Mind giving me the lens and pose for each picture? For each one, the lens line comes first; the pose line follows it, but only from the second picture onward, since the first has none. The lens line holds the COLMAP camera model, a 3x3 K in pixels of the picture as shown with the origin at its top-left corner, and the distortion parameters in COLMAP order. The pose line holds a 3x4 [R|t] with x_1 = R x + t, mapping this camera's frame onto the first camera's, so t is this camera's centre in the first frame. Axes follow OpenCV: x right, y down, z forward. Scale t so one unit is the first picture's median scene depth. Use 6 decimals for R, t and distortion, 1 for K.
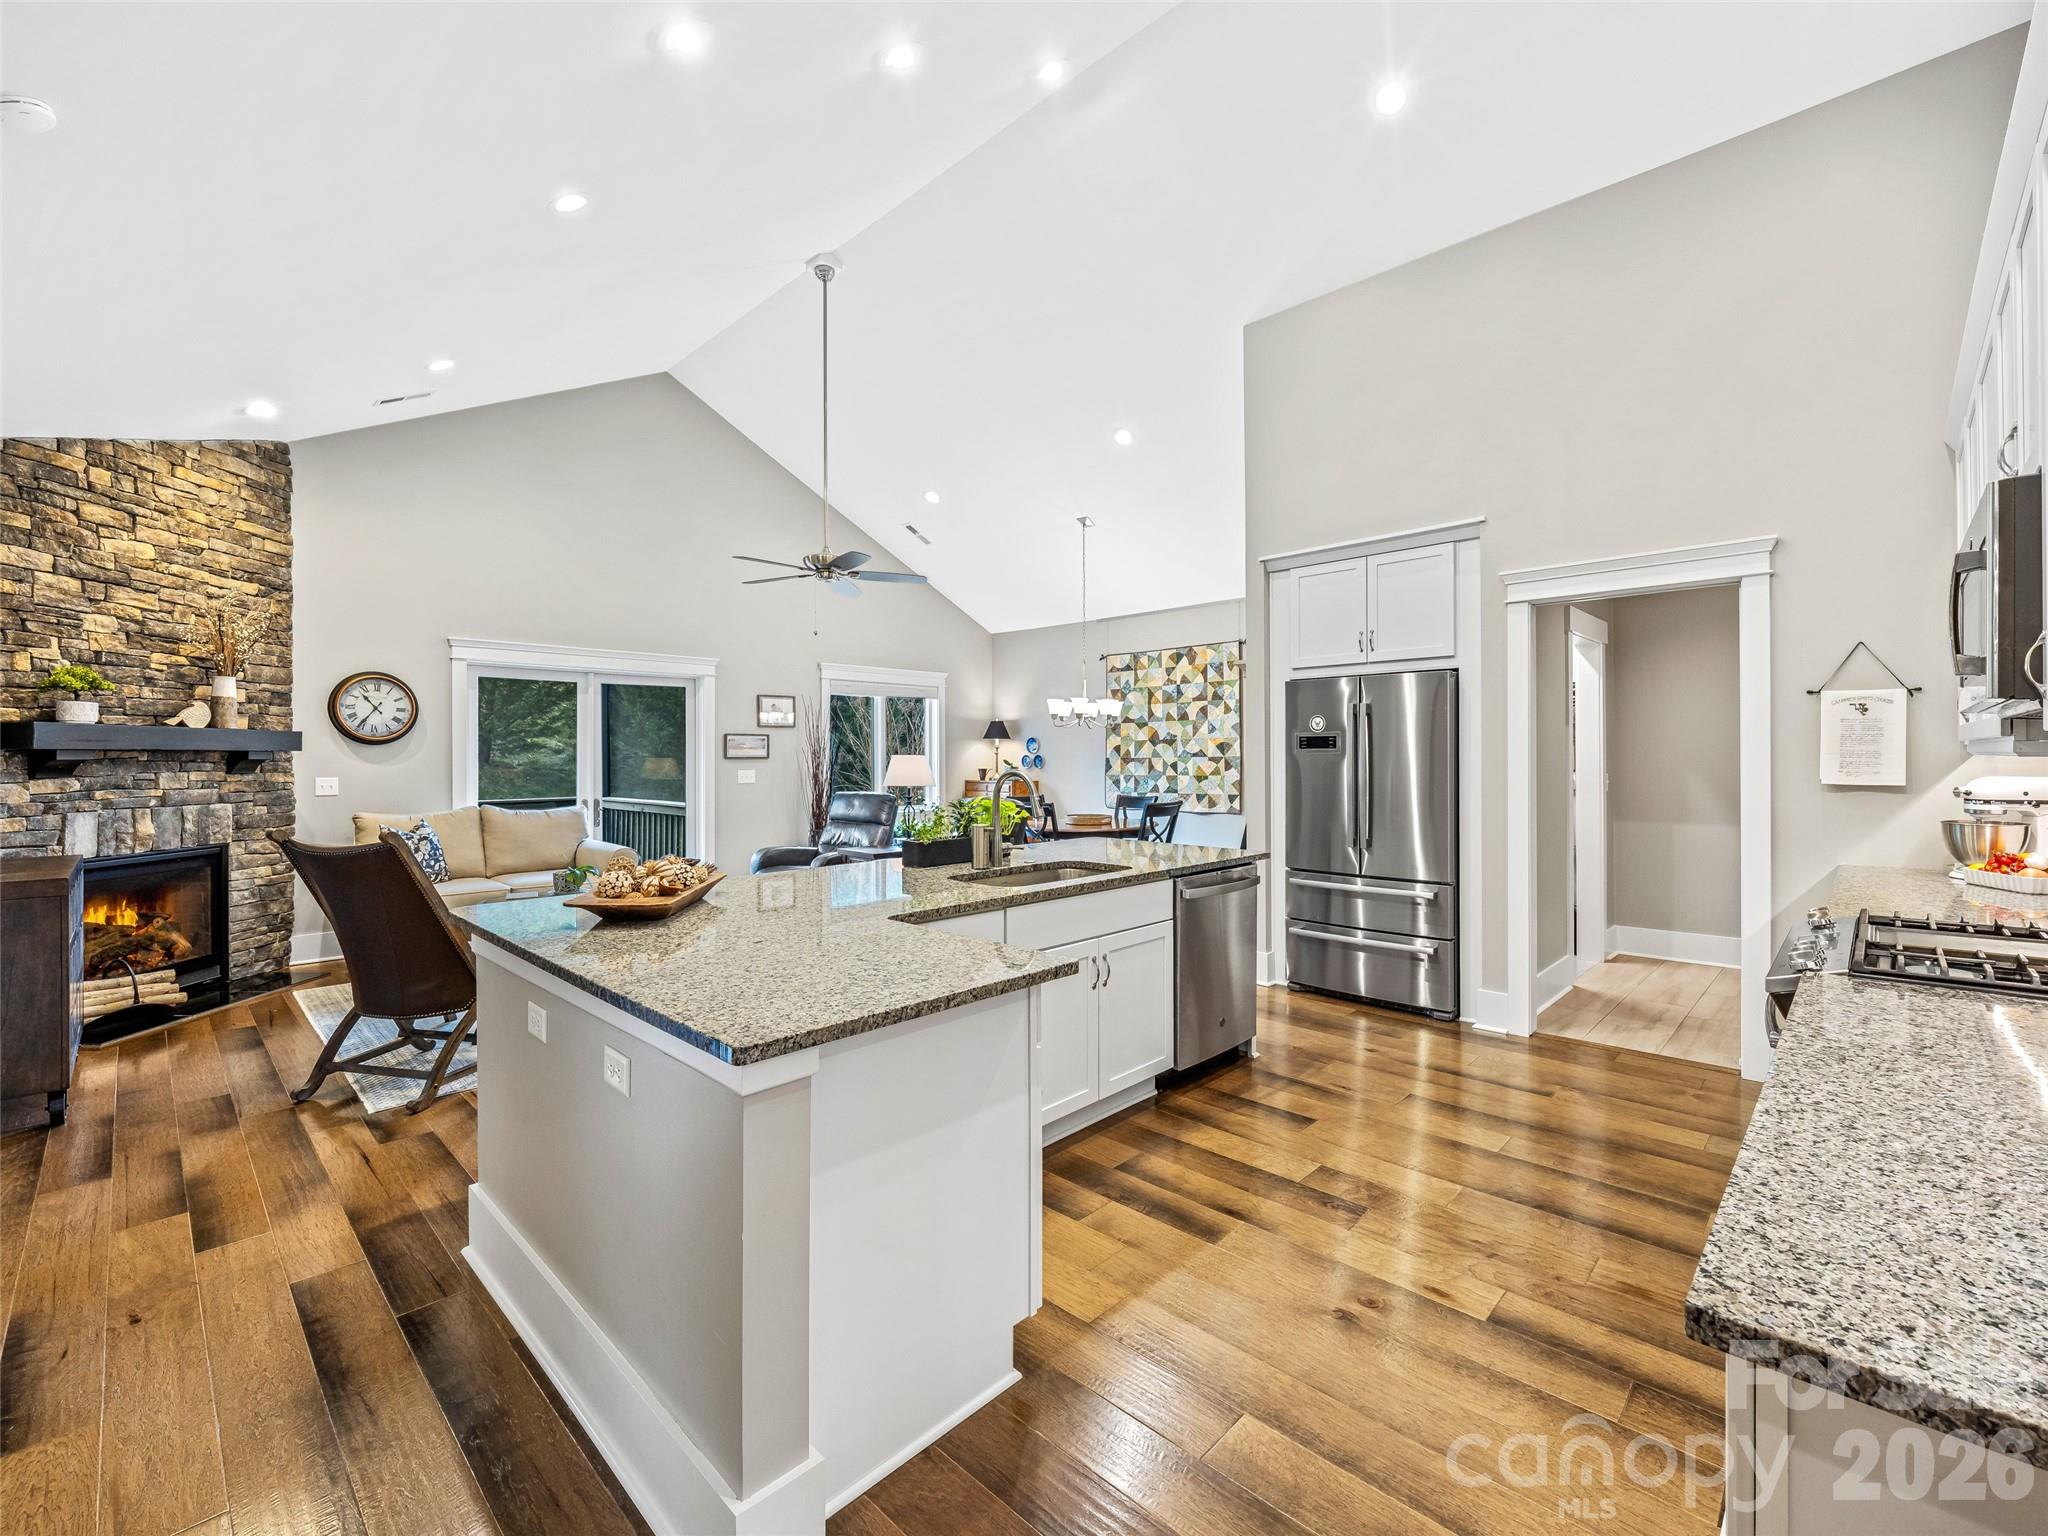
lens RADIAL K [[868.4, 0, 1052.1], [0, 868.4, 757.0], [0, 0, 1]] dist [-0.007606, -0.000509]
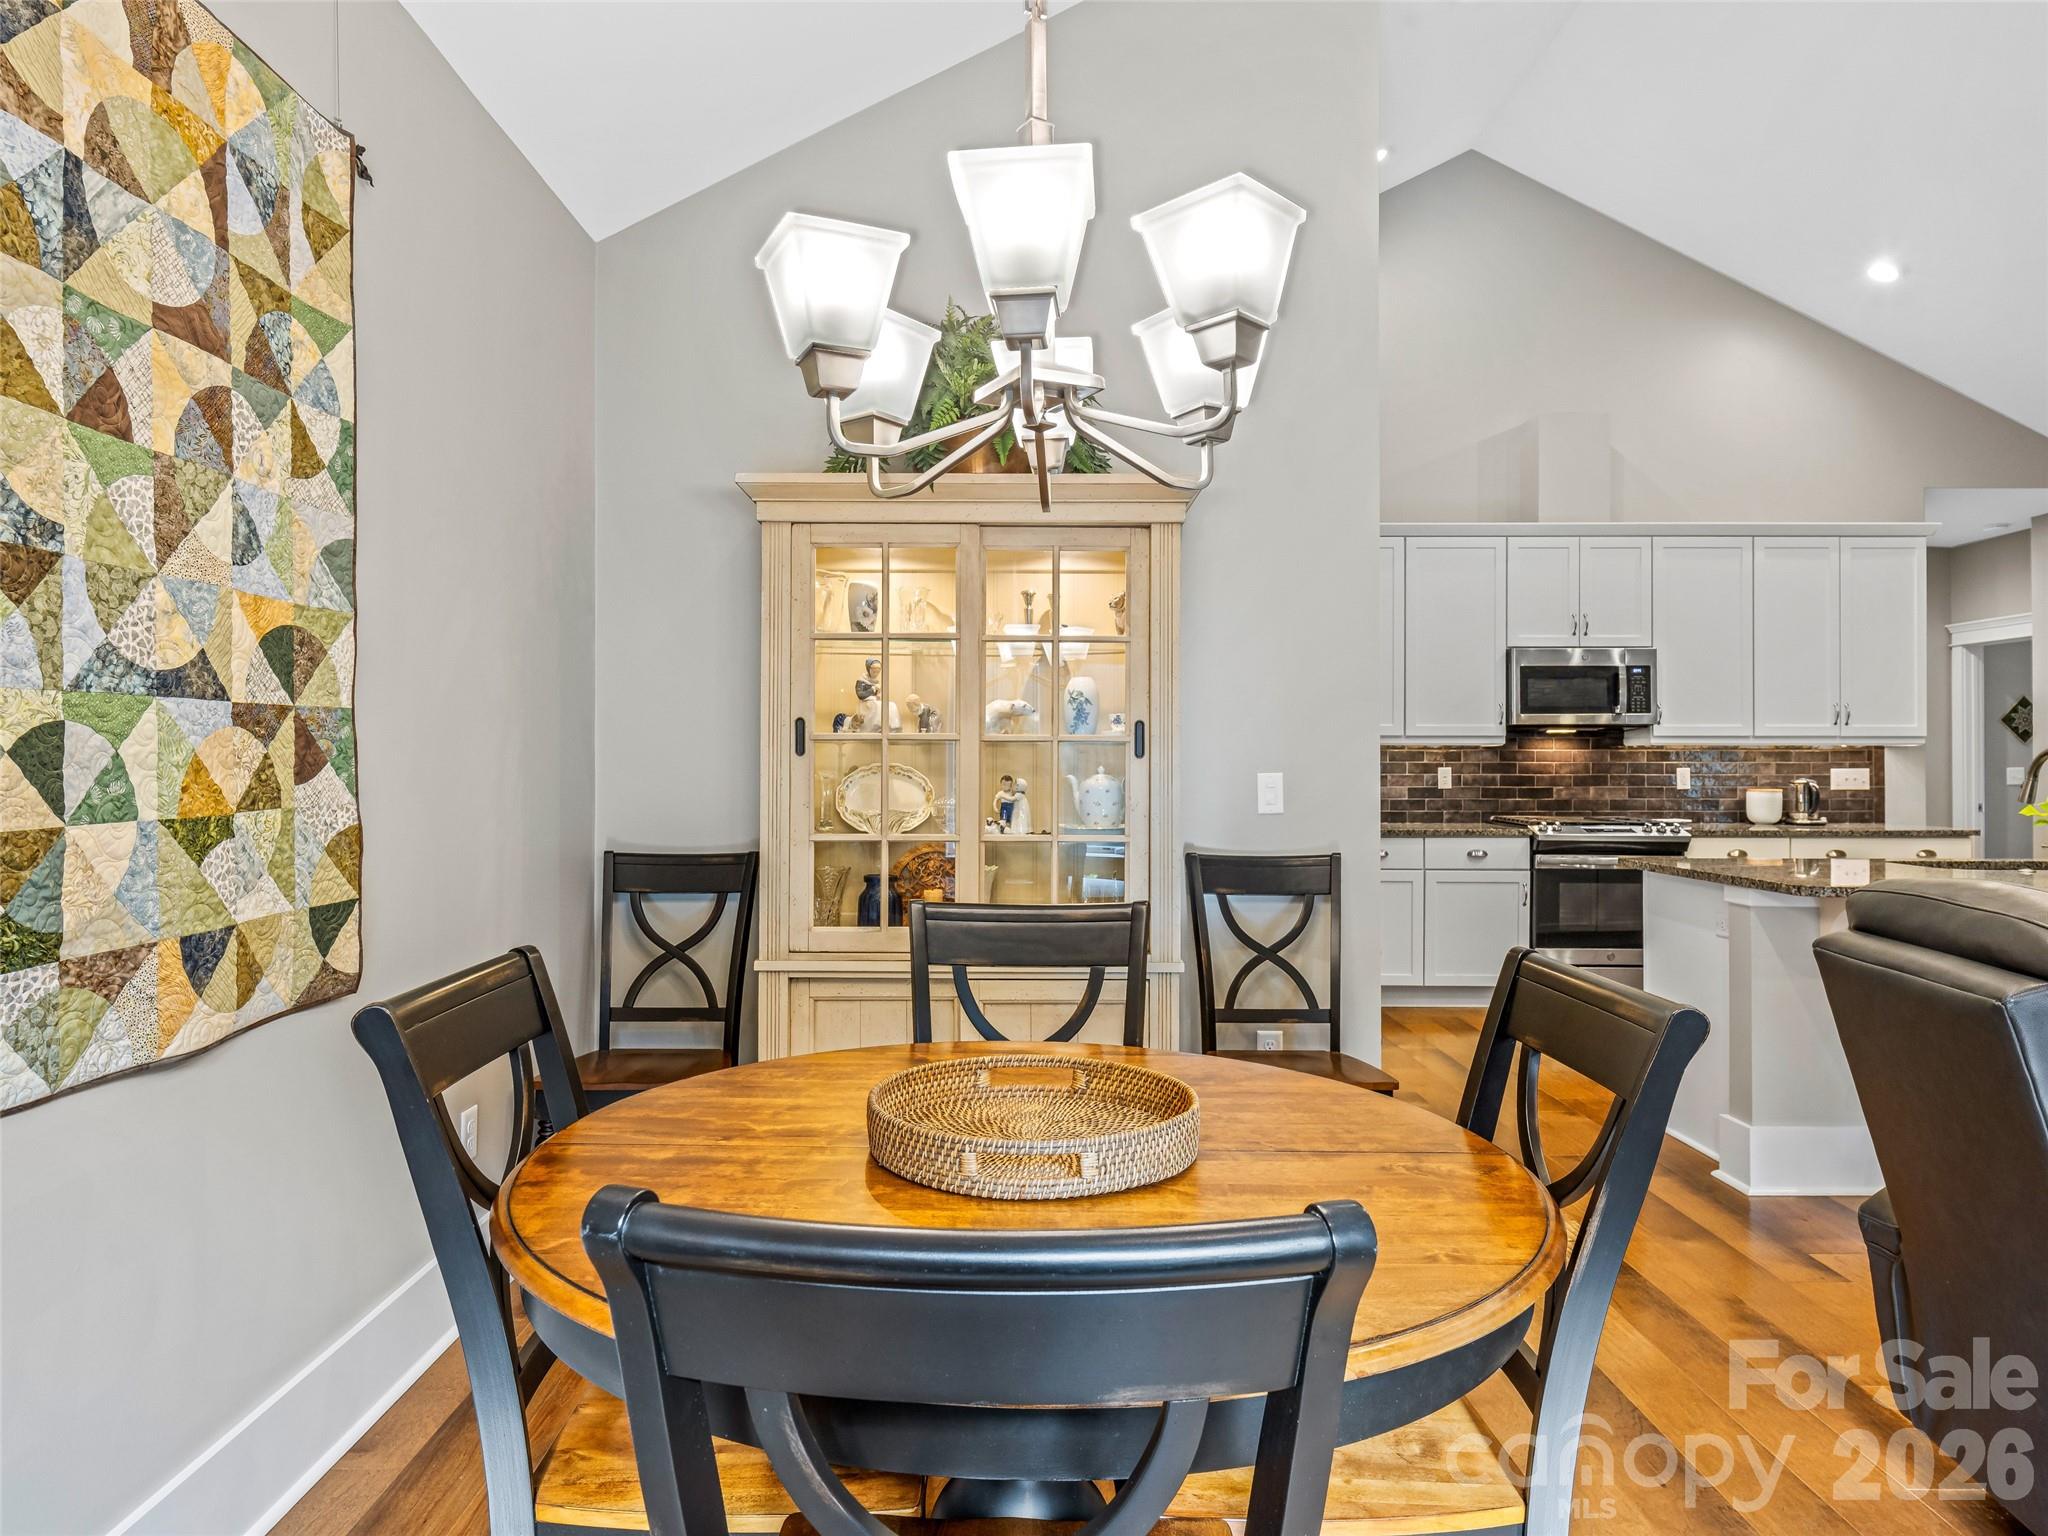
lens RADIAL K [[1273.7, 0, 1044.6], [0, 1273.7, 751.0], [0, 0, 1]] dist [0.004260, -0.002474]
pose [[-0.697058, 0.011573, 0.716921, -0.151682], [0.003841, 0.999916, -0.012407, 0.018863], [-0.717004, -0.005894, -0.697044, 1.523688]]
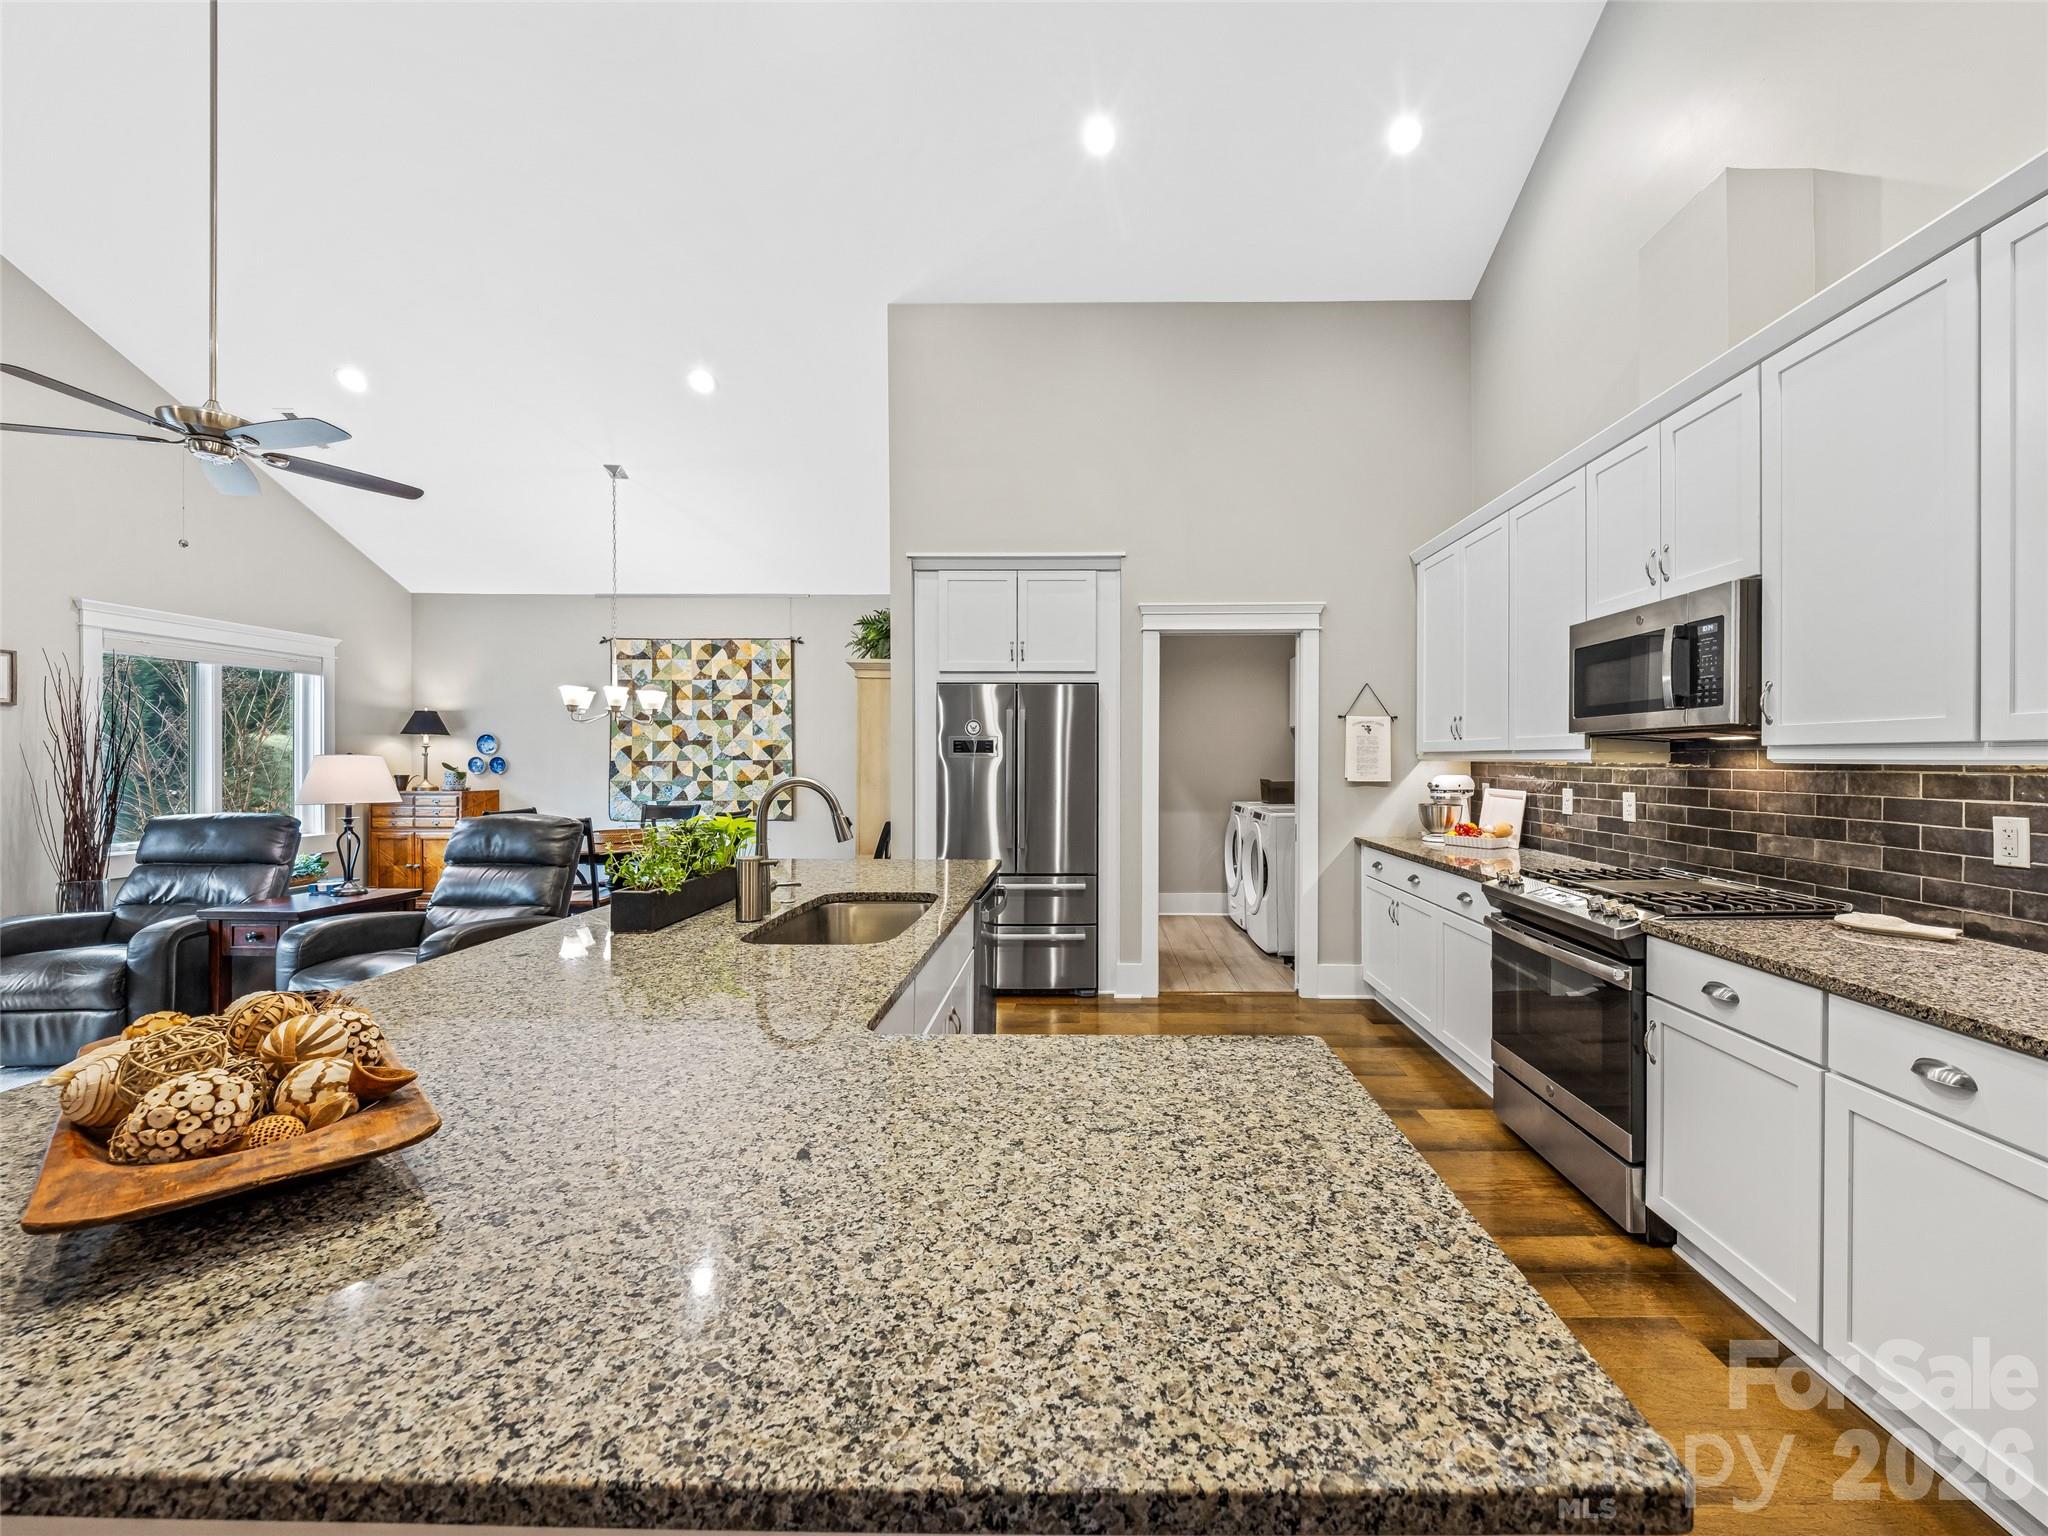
lens RADIAL K [[776.0, 0, 1088.0], [0, 776.0, 765.0], [0, 0, 1]] dist [-0.007913, -0.002810]
pose [[0.722827, -0.000206, 0.691029, -0.191505], [-0.003481, 0.999986, 0.003939, 0.000658], [-0.691021, -0.005253, 0.722816, 0.222092]]
